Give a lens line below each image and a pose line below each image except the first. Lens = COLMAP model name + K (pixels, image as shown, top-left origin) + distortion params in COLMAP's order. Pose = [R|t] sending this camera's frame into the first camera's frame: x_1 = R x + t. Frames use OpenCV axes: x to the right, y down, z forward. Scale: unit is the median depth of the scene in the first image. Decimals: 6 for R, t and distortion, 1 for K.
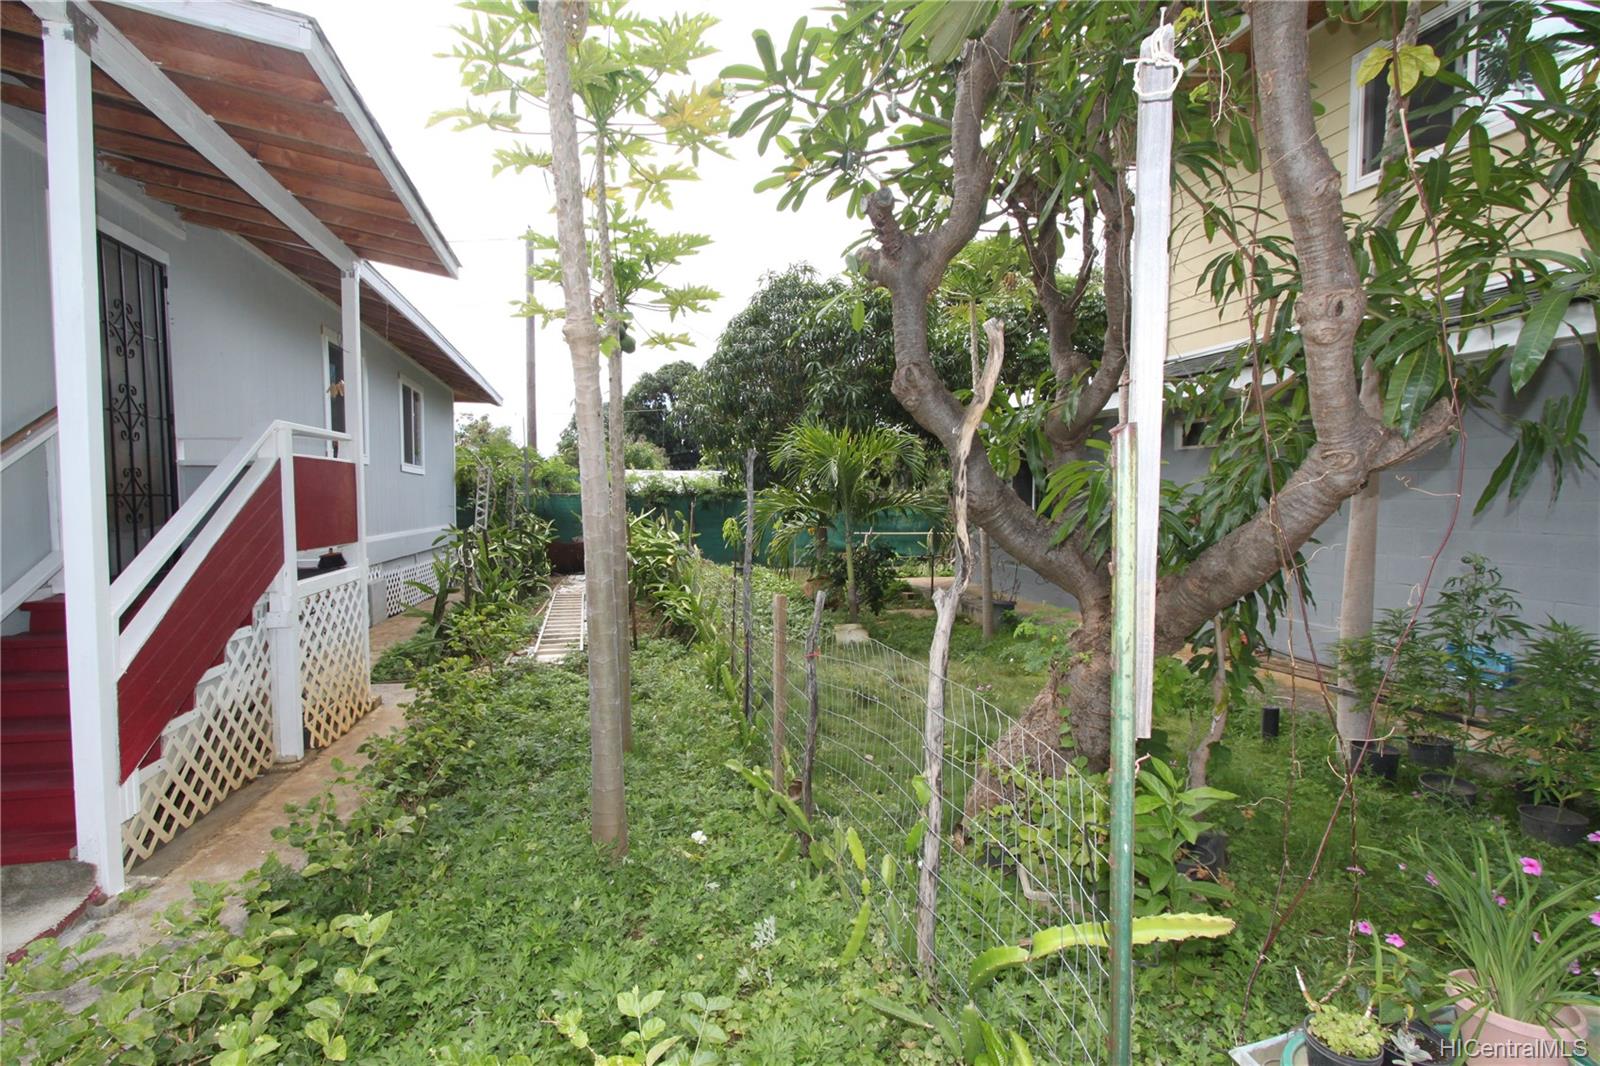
lens RADIAL K [[733.2, 0, 789.4], [0, 733.2, 535.9], [0, 0, 1]] dist [-0.026076, 0.007161]
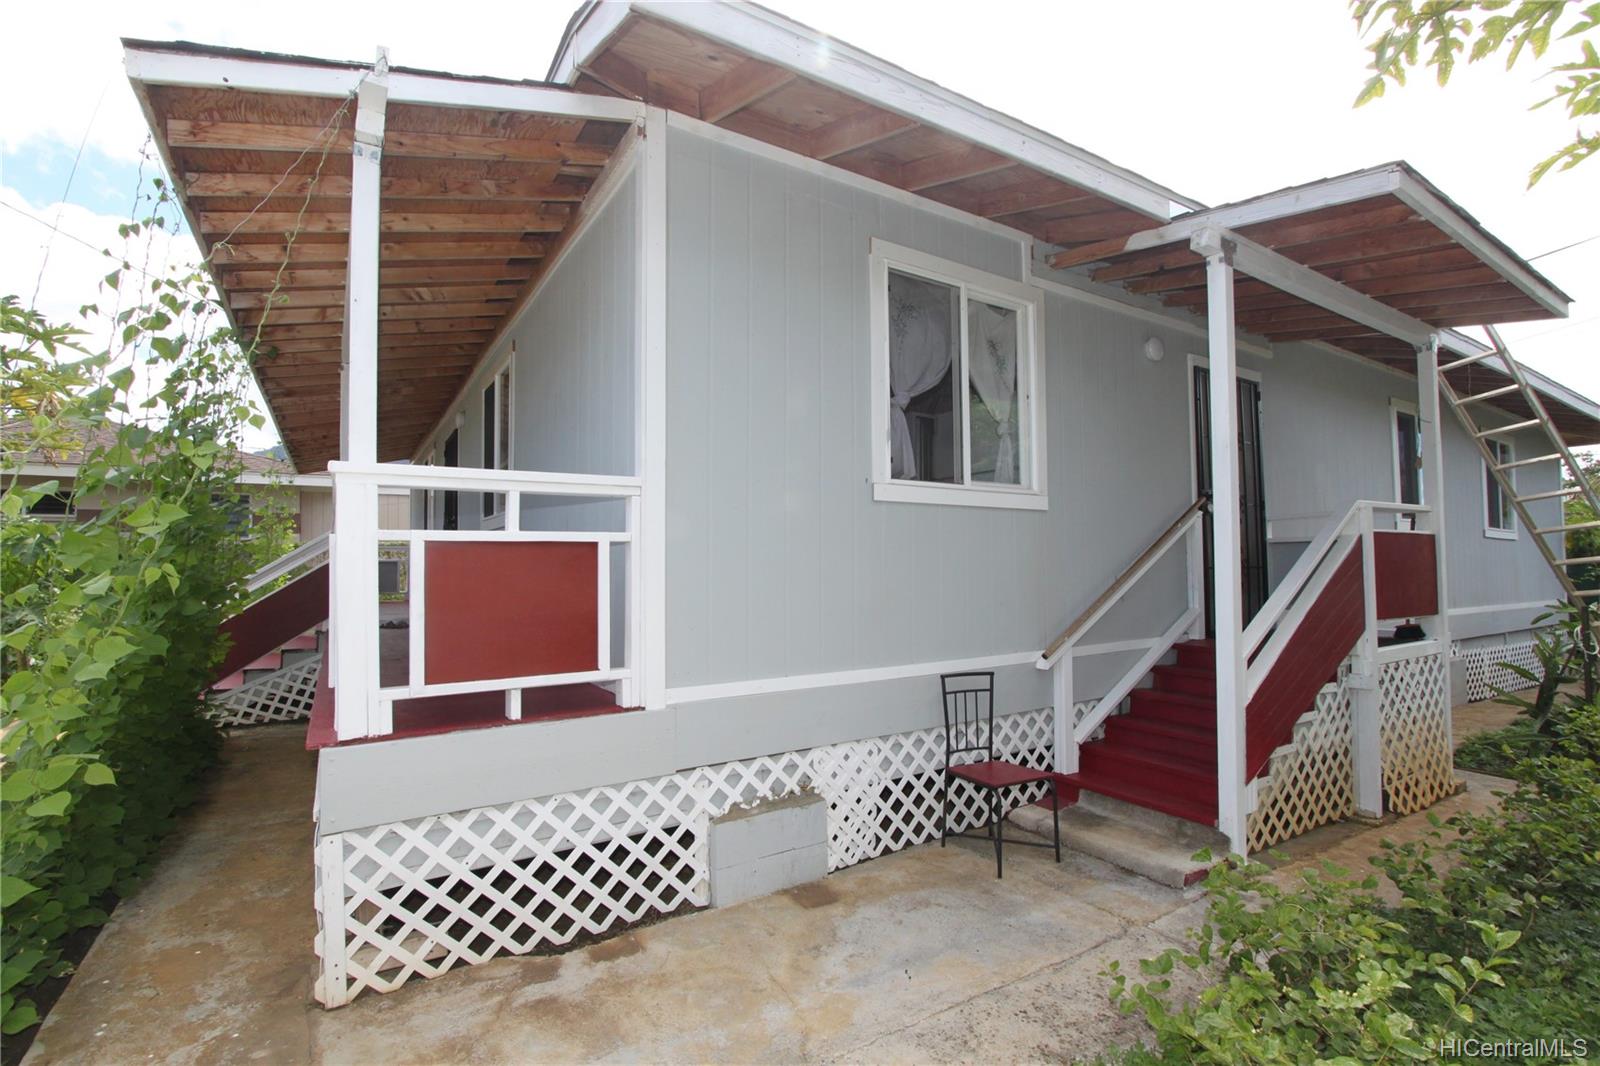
lens RADIAL K [[735.8, 0, 789.1], [0, 735.8, 538.6], [0, 0, 1]] dist [-0.015748, 0.000939]
pose [[0.317650, -0.040028, -0.947363, 0.073263], [-0.045207, 0.997333, -0.057297, 0.002397], [0.947130, 0.061028, 0.314993, -0.178195]]
